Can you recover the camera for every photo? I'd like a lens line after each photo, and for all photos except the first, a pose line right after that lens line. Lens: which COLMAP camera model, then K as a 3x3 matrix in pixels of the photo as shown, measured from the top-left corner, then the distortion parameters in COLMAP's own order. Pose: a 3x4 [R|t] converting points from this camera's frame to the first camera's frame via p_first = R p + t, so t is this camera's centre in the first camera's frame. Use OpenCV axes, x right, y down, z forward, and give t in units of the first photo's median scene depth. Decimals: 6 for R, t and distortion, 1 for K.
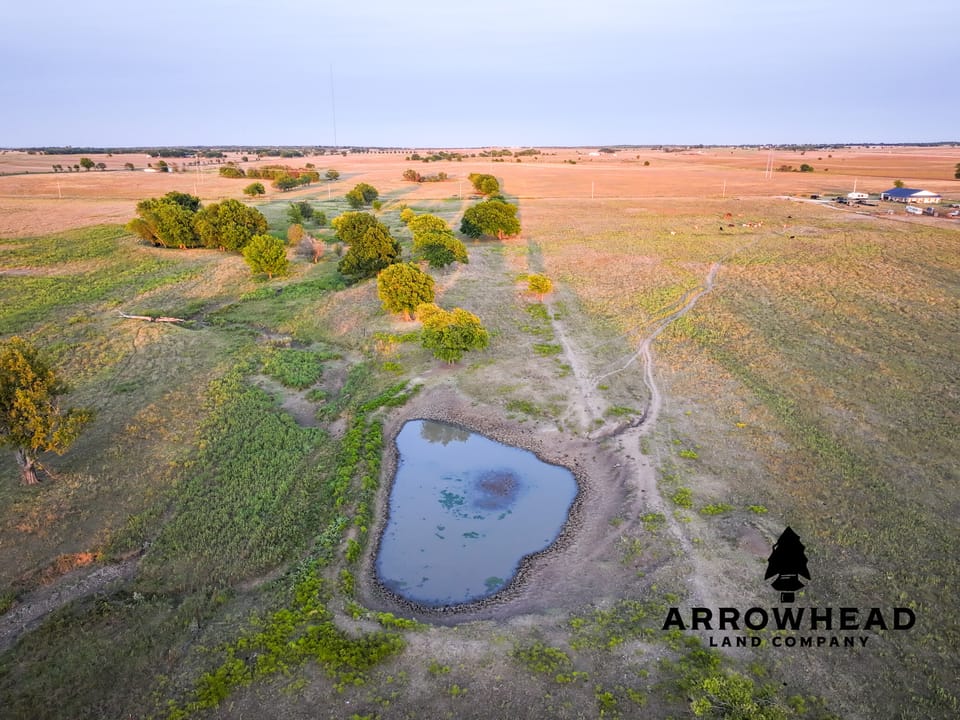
lens RADIAL K [[675.0, 0, 482.1], [0, 675.0, 359.5], [0, 0, 1]] dist [0.002615, 0.012118]
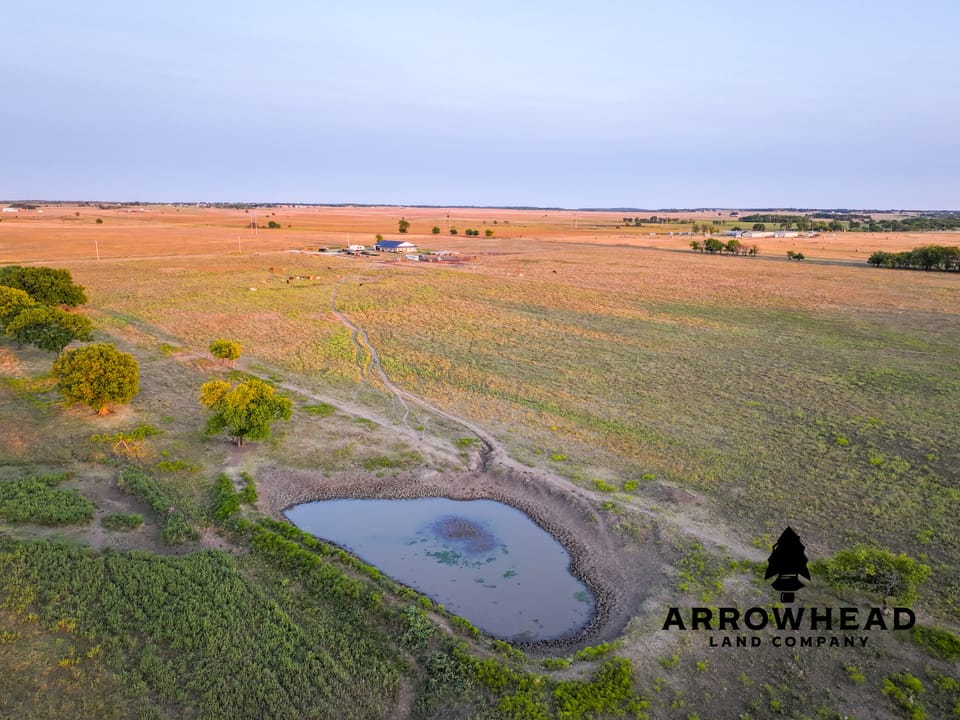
lens RADIAL K [[675.0, 0, 490.3], [0, 675.0, 360.3], [0, 0, 1]] dist [0.002615, 0.012118]
pose [[0.707450, -0.147436, 0.691215, -0.050903], [0.201452, 0.979495, 0.002742, -0.004886], [-0.677445, 0.137307, 0.722644, 0.017042]]
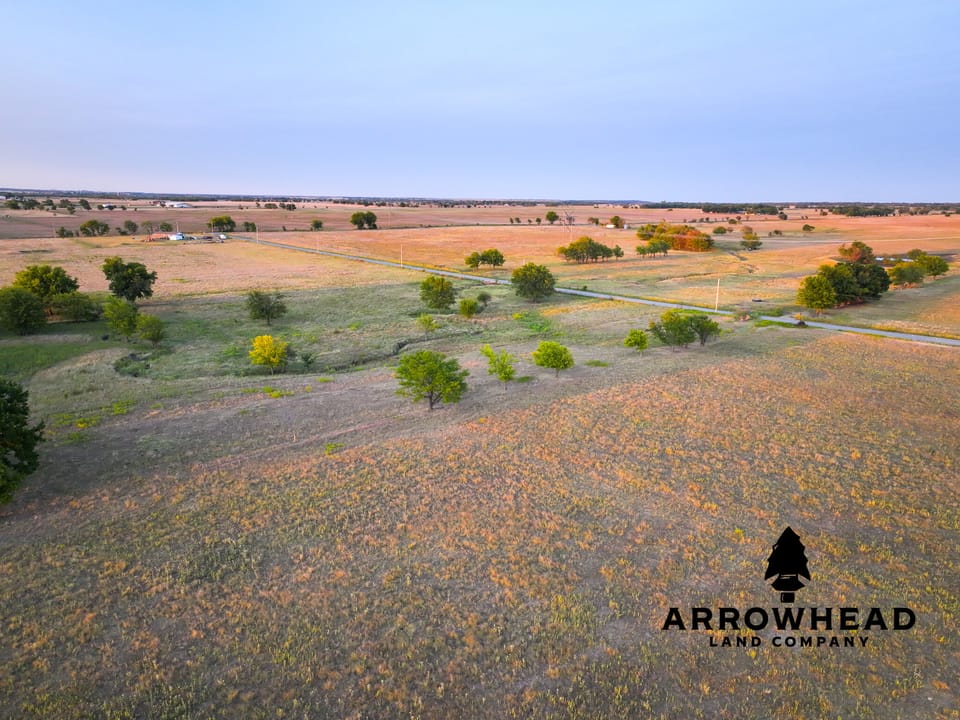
lens RADIAL K [[675.0, 0, 479.9], [0, 675.0, 359.3], [0, 0, 1]] dist [0.002615, 0.012118]
pose [[0.645836, 0.185806, -0.740521, 0.107780], [-0.242104, 0.969717, 0.032165, -0.087904], [0.724073, 0.158510, 0.671263, 0.275364]]
